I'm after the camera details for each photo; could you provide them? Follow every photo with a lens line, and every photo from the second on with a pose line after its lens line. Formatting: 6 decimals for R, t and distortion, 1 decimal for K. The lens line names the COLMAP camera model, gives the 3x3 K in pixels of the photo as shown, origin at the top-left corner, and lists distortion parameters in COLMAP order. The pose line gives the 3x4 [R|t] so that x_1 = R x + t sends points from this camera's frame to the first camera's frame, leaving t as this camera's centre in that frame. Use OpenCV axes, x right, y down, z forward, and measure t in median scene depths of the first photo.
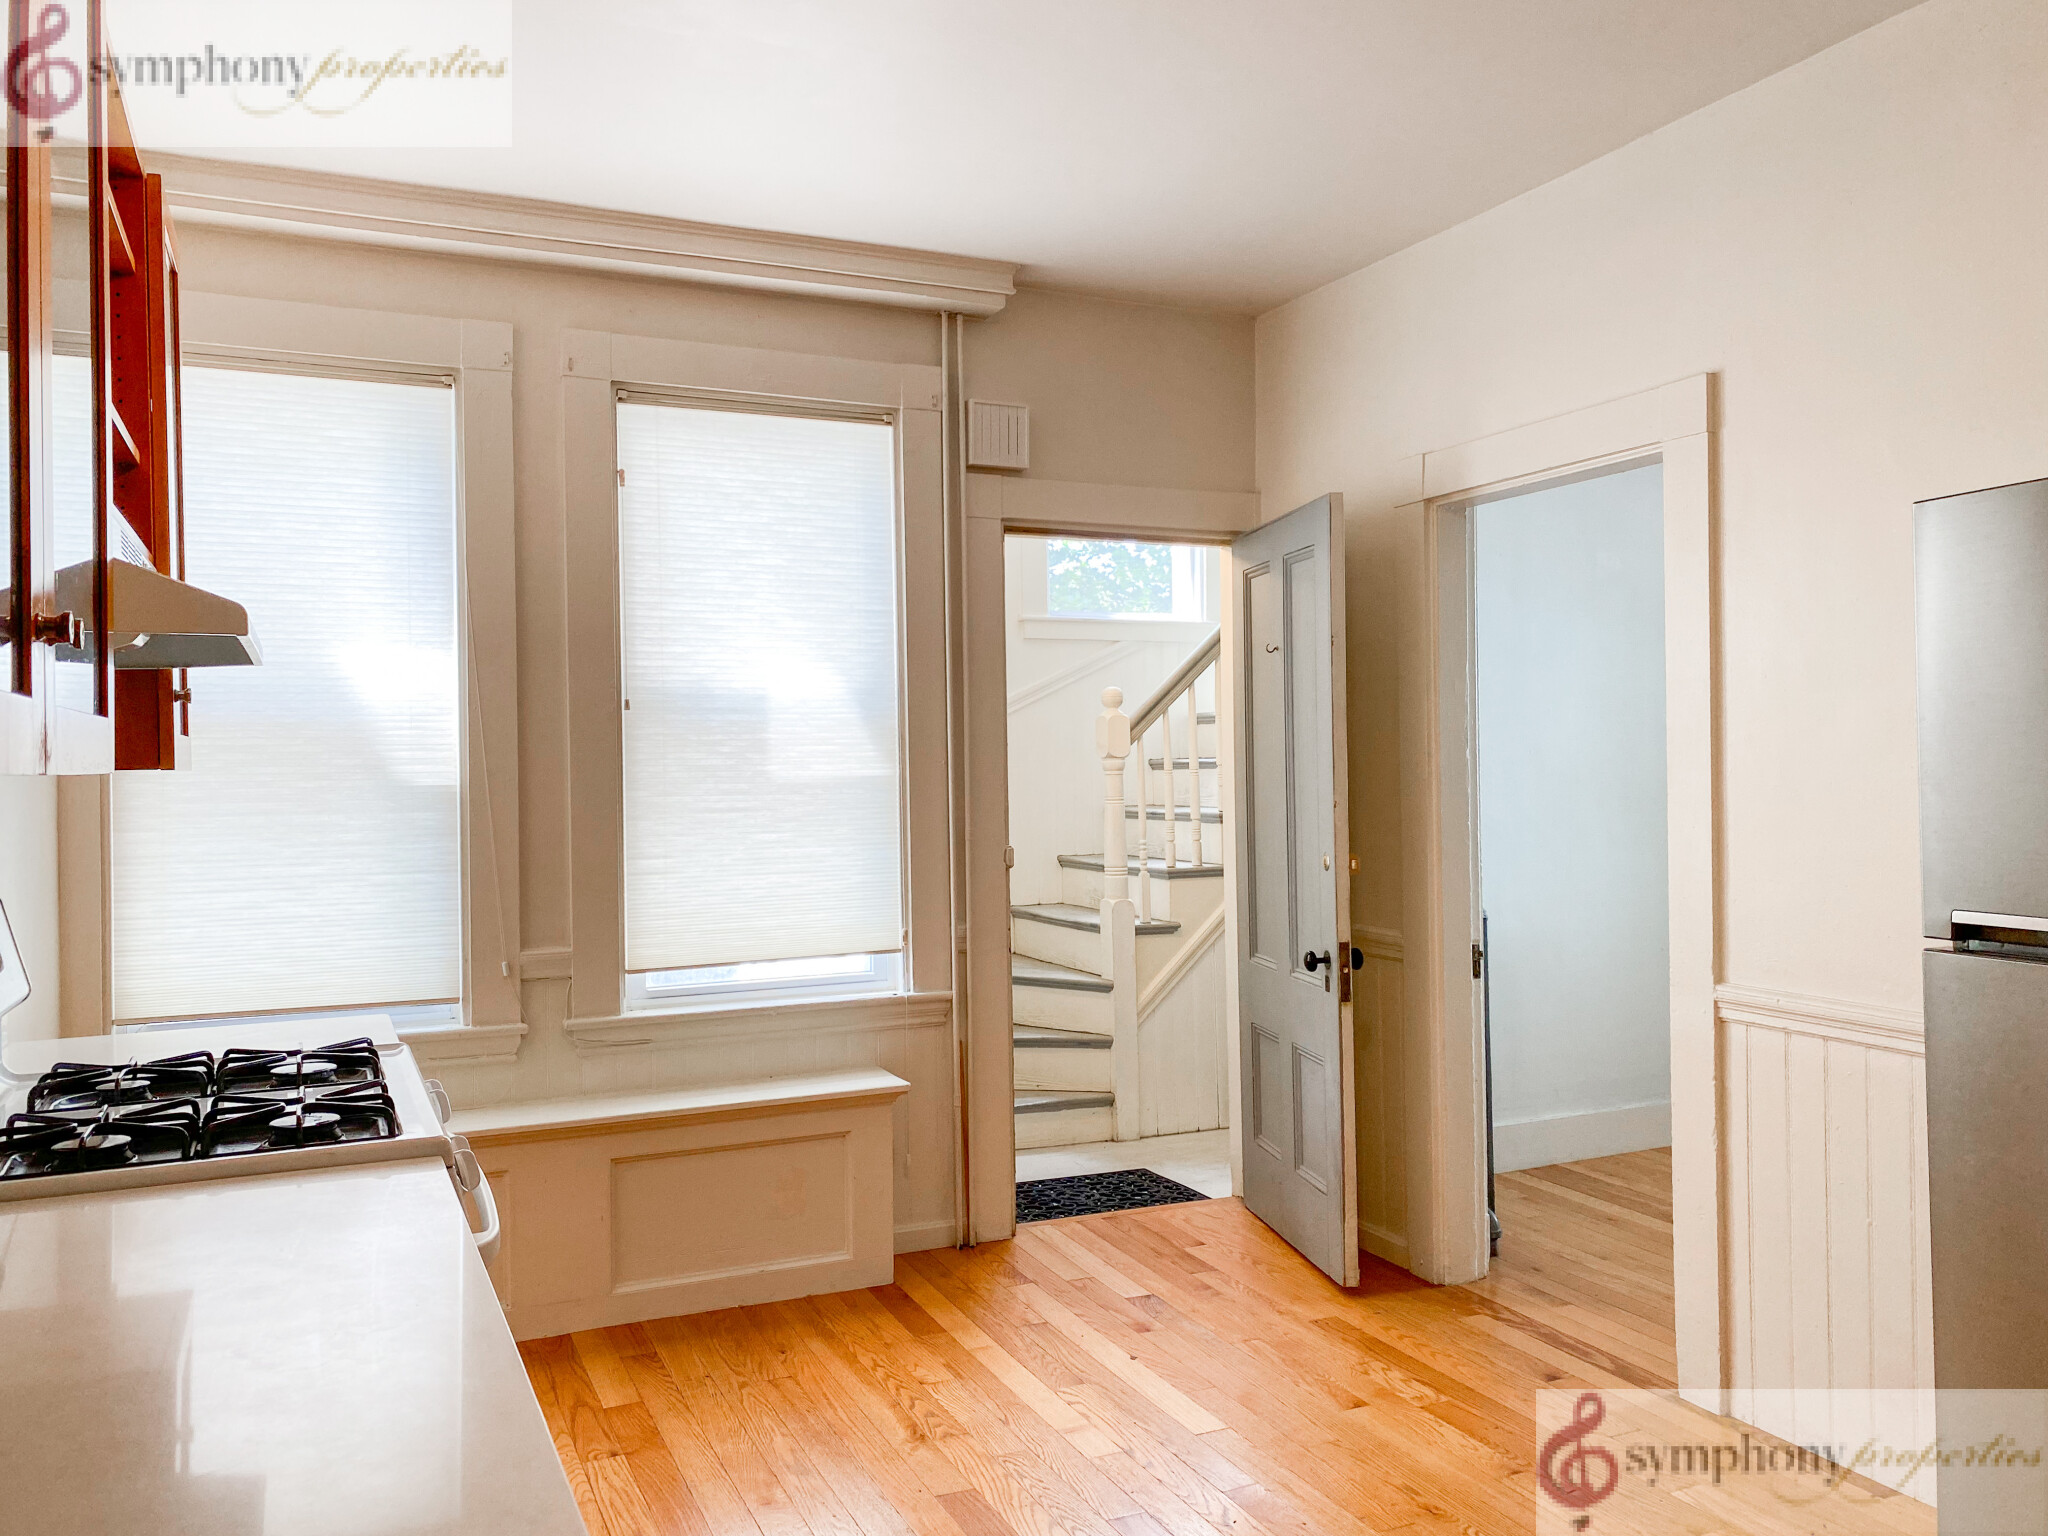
lens RADIAL K [[1589.5, 0, 1024.0], [0, 1589.5, 768.0], [0, 0, 1]] dist [0.190273, -0.476827]
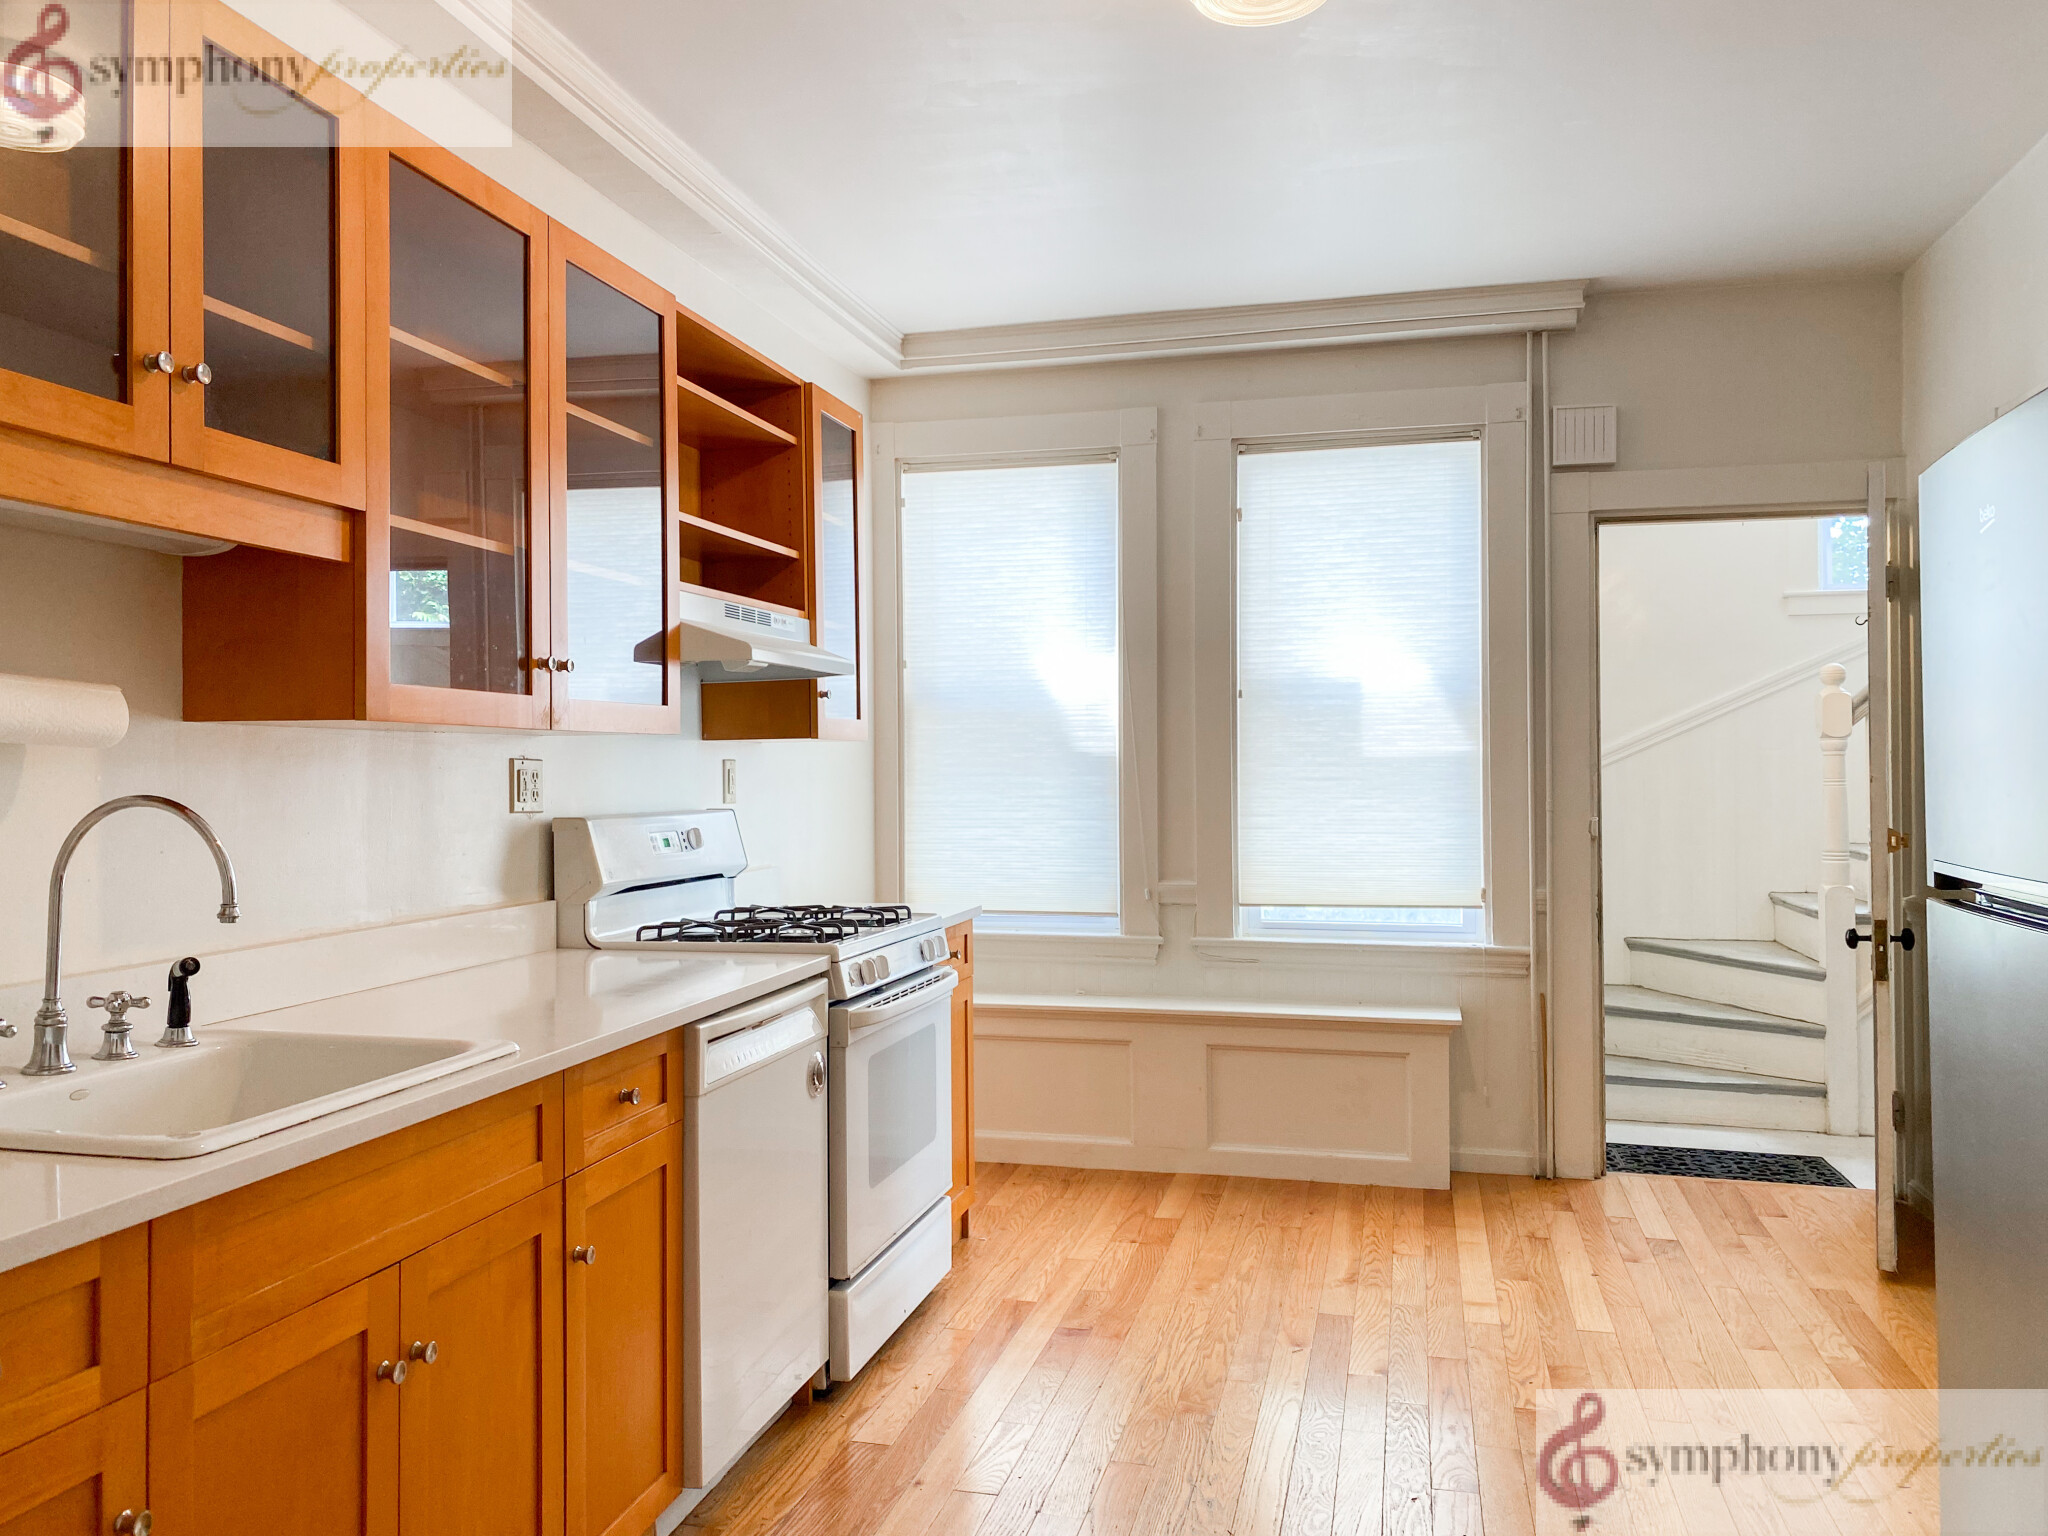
lens RADIAL K [[1603.0, 0, 1024.0], [0, 1603.0, 768.0], [0, 0, 1]] dist [0.059698, -0.037405]
pose [[0.789654, 0.006881, -0.613513, 0.388064], [-0.004670, 0.999976, 0.005204, 0.013225], [0.613534, -0.001244, 0.789667, -0.099121]]
